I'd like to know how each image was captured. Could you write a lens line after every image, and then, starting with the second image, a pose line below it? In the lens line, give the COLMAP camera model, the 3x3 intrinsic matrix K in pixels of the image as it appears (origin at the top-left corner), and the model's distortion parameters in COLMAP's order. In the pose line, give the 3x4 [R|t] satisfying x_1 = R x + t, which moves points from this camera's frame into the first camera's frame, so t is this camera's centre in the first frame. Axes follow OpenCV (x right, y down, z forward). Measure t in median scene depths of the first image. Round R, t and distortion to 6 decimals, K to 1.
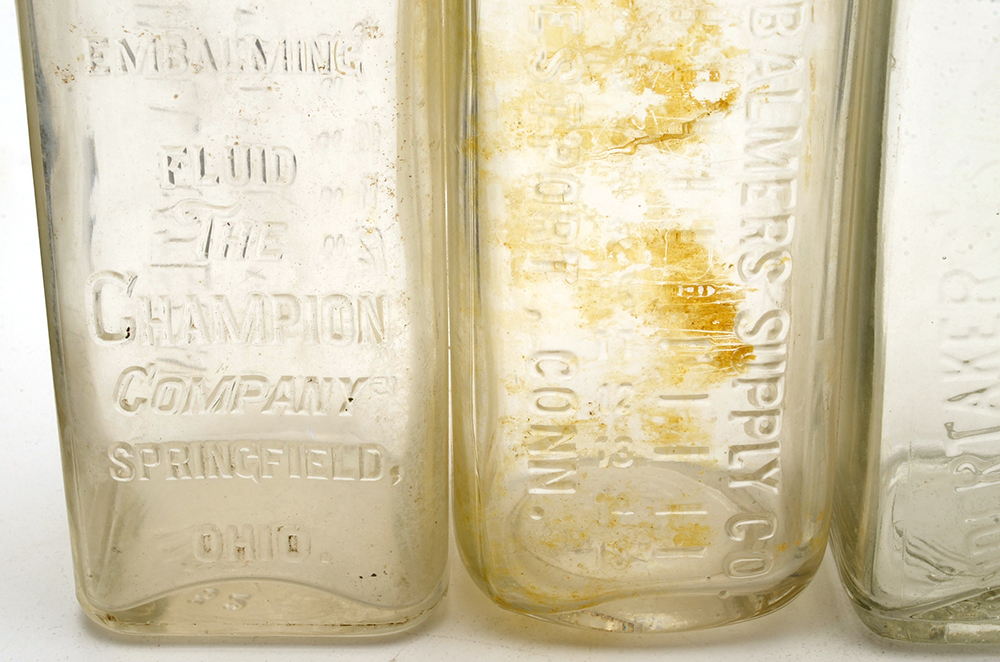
lens RADIAL K [[2232.4, 0, 500.0], [0, 2232.4, 331.0], [0, 0, 1]] dist [0.093912, 0.208499]
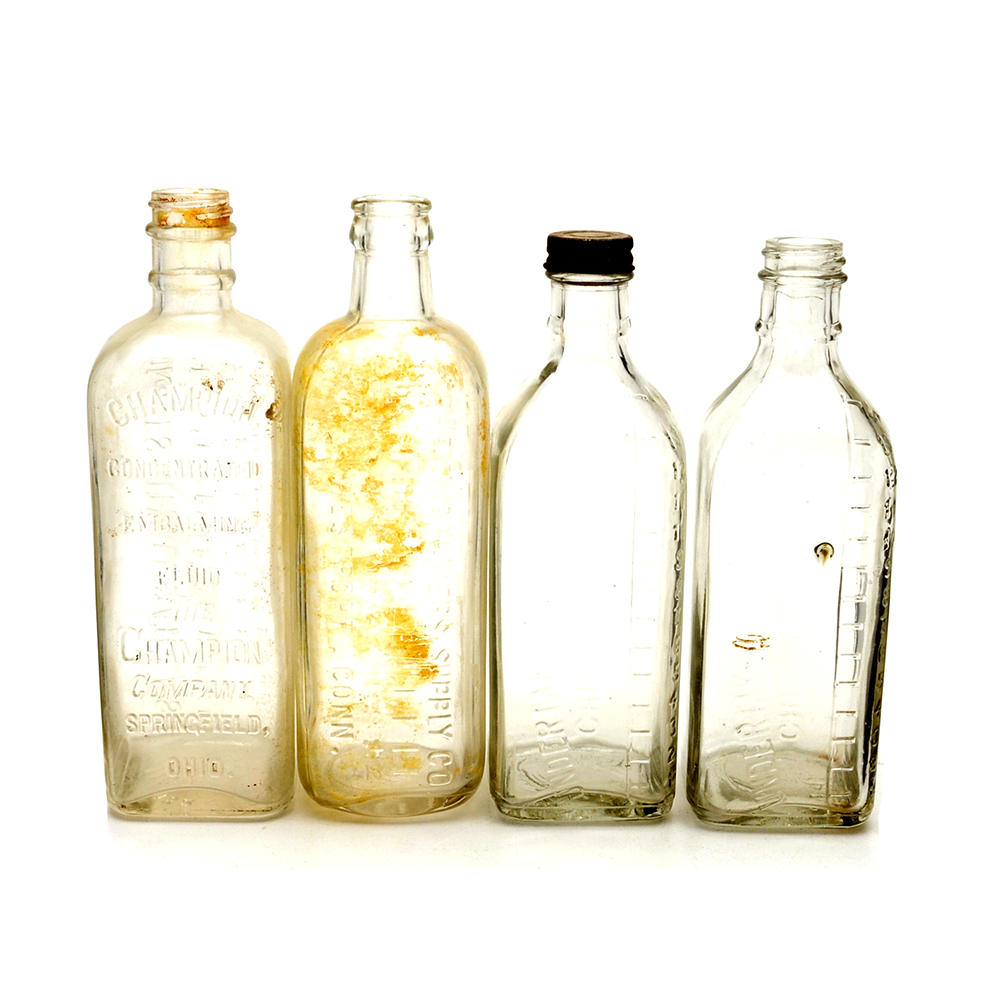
lens RADIAL K [[1841.1, 0, 500.0], [0, 1841.1, 500.0], [0, 0, 1]] dist [-0.062582, -0.141608]
pose [[0.999410, 0.009448, 0.033015, 0.113517], [-0.003599, 0.984928, -0.172927, 0.150898], [-0.034152, 0.172706, 0.984381, -0.717267]]
